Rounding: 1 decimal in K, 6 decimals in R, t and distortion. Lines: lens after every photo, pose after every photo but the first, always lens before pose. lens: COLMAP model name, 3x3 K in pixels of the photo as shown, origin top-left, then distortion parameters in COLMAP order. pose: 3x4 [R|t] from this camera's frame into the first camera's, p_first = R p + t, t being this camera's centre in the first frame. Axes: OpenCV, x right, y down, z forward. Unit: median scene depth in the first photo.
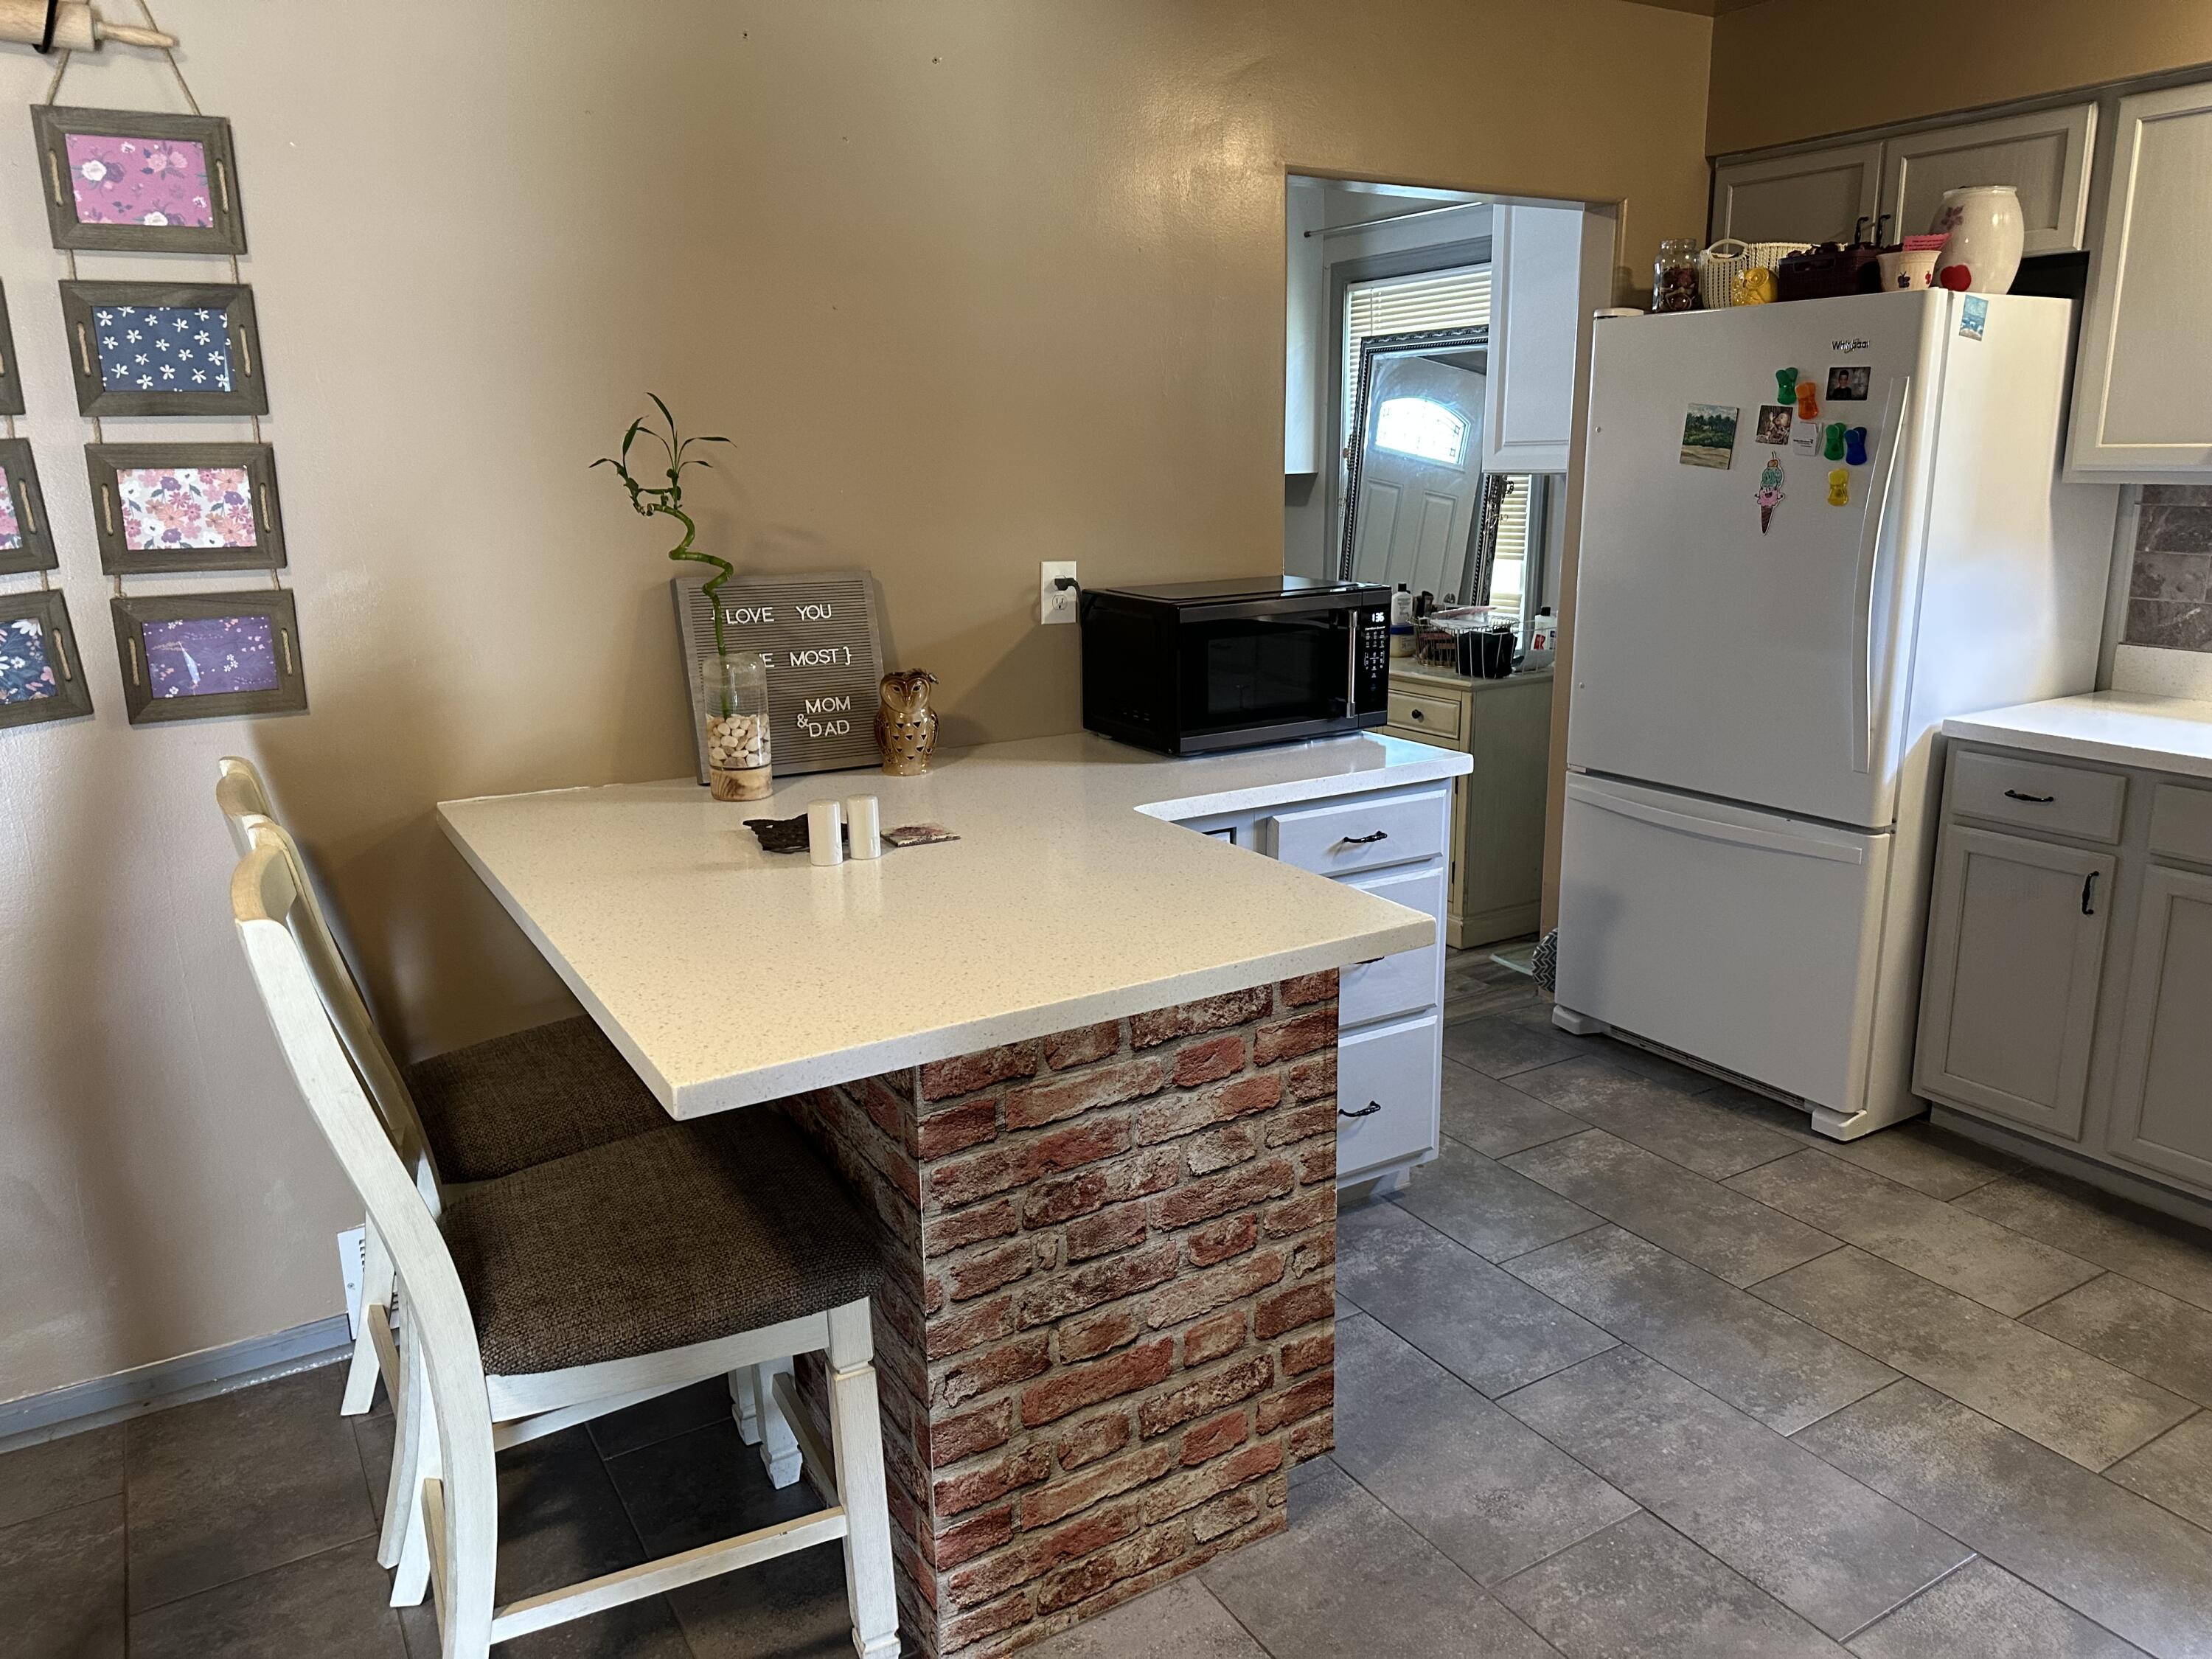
lens RADIAL K [[1572.6, 0, 1110.1], [0, 1572.6, 809.4], [0, 0, 1]] dist [0.054377, -0.049351]
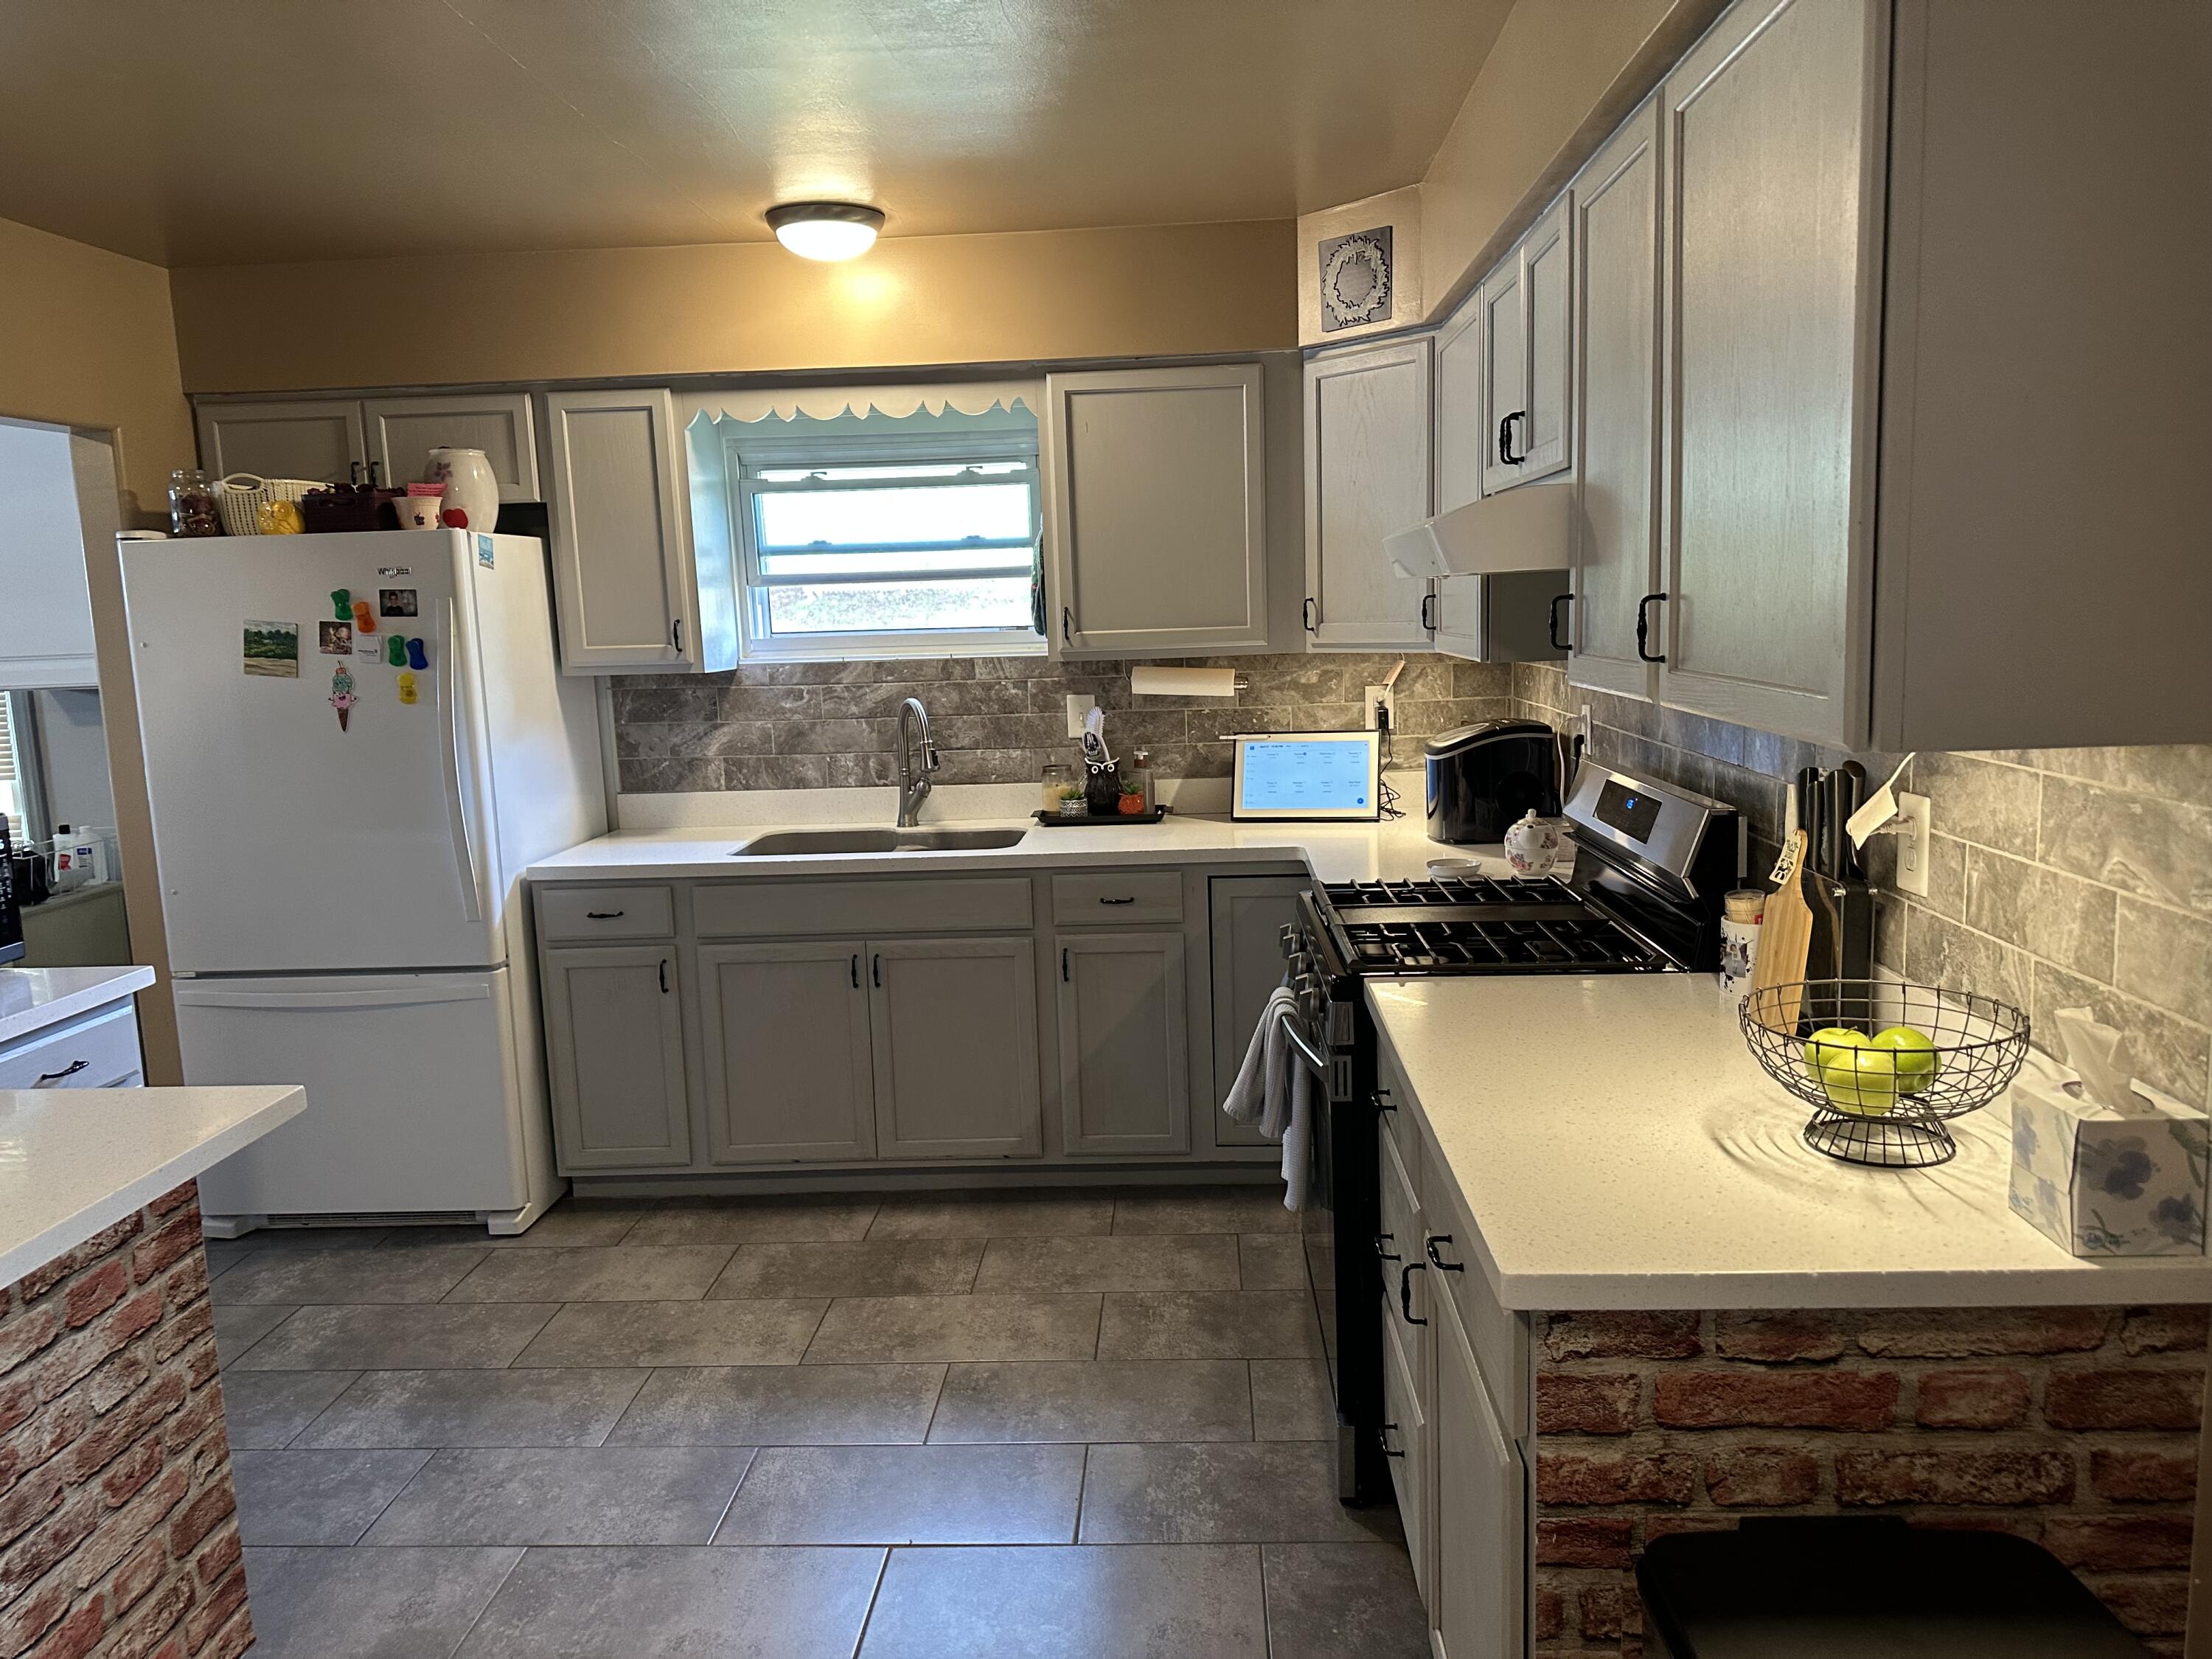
lens RADIAL K [[1576.5, 0, 1106.0], [0, 1576.5, 829.5], [0, 0, 1]] dist [-0.005557, -0.005061]
pose [[0.570861, -0.128264, 0.810966, -0.229880], [0.211669, 0.977325, 0.005576, 0.003006], [-0.793293, 0.168473, 0.585066, -0.085470]]
